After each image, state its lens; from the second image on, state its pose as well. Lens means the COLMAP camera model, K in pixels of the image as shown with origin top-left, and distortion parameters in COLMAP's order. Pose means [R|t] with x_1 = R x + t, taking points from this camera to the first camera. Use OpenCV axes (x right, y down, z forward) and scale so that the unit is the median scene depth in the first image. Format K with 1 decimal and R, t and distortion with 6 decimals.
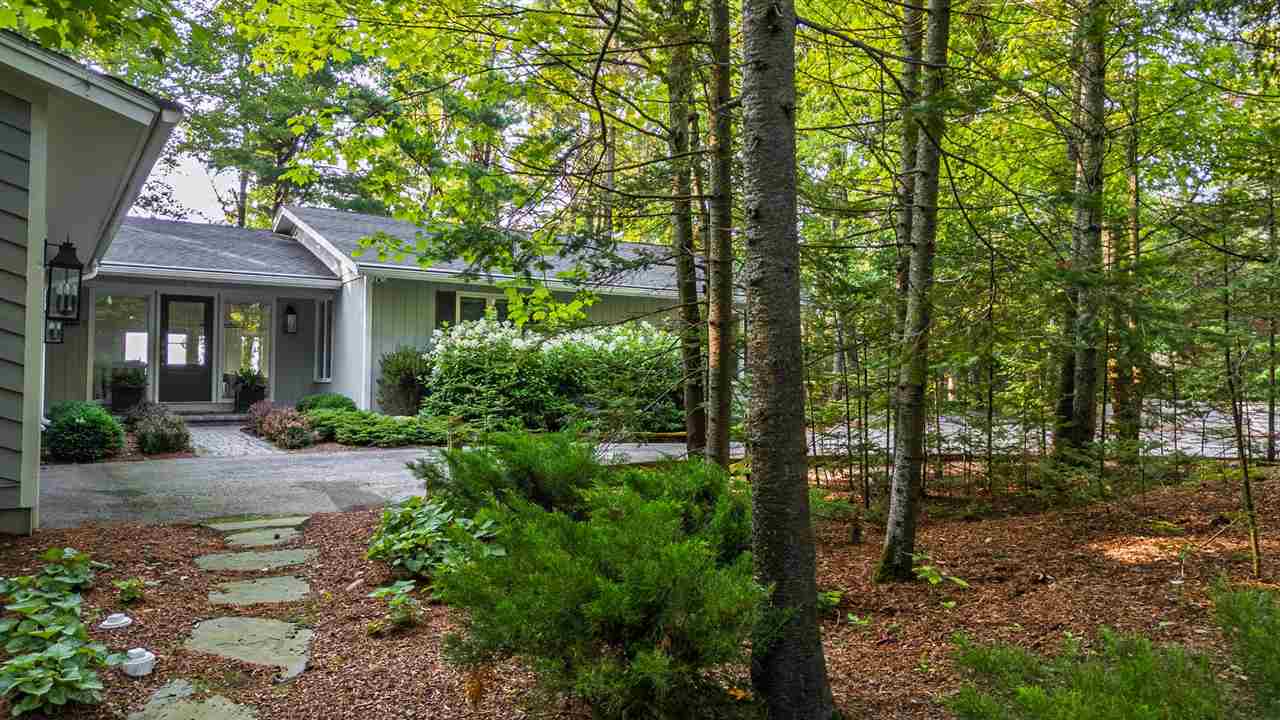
lens RADIAL K [[915.3, 0, 640.0], [0, 915.3, 360.0], [0, 0, 1]] dist [0.110081, -0.001719]
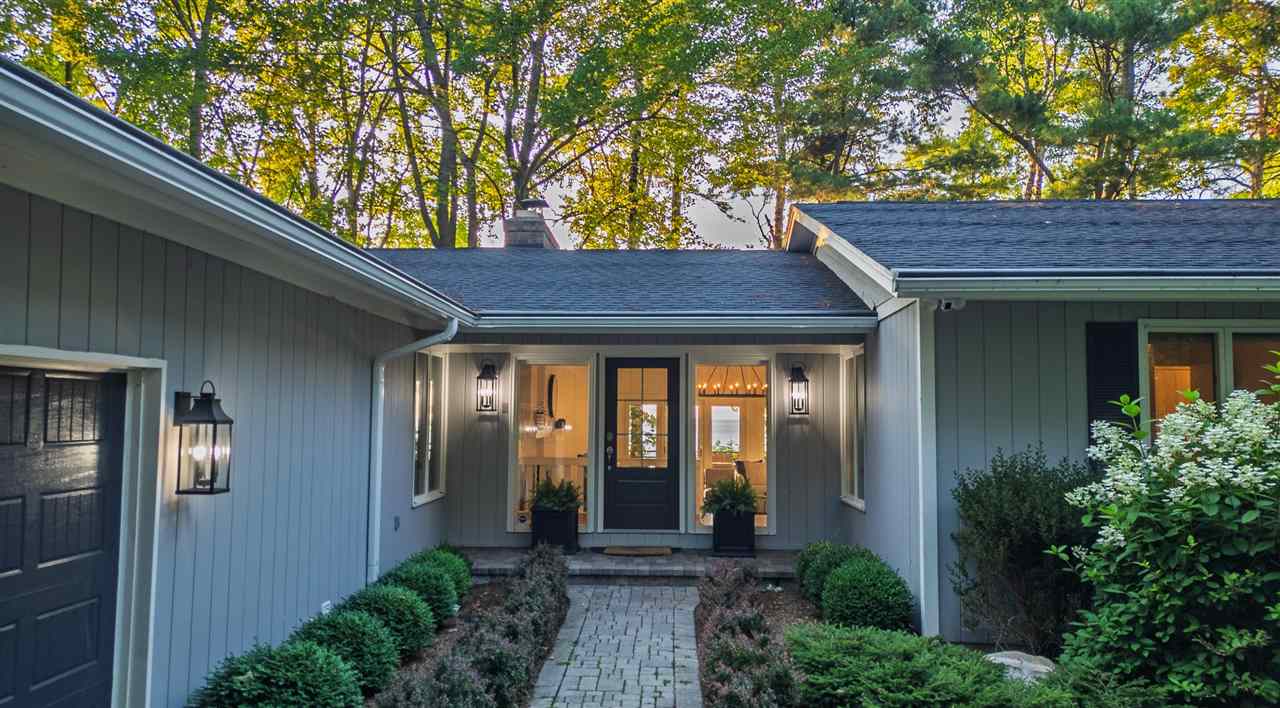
lens RADIAL K [[815.8, 0, 640.0], [0, 815.8, 354.0], [0, 0, 1]] dist [0.001830, -0.000309]
pose [[0.794892, -0.040037, -0.605429, -0.156920], [0.006163, 0.998302, -0.057927, -0.040255], [0.606720, 0.042314, 0.793789, 0.575939]]
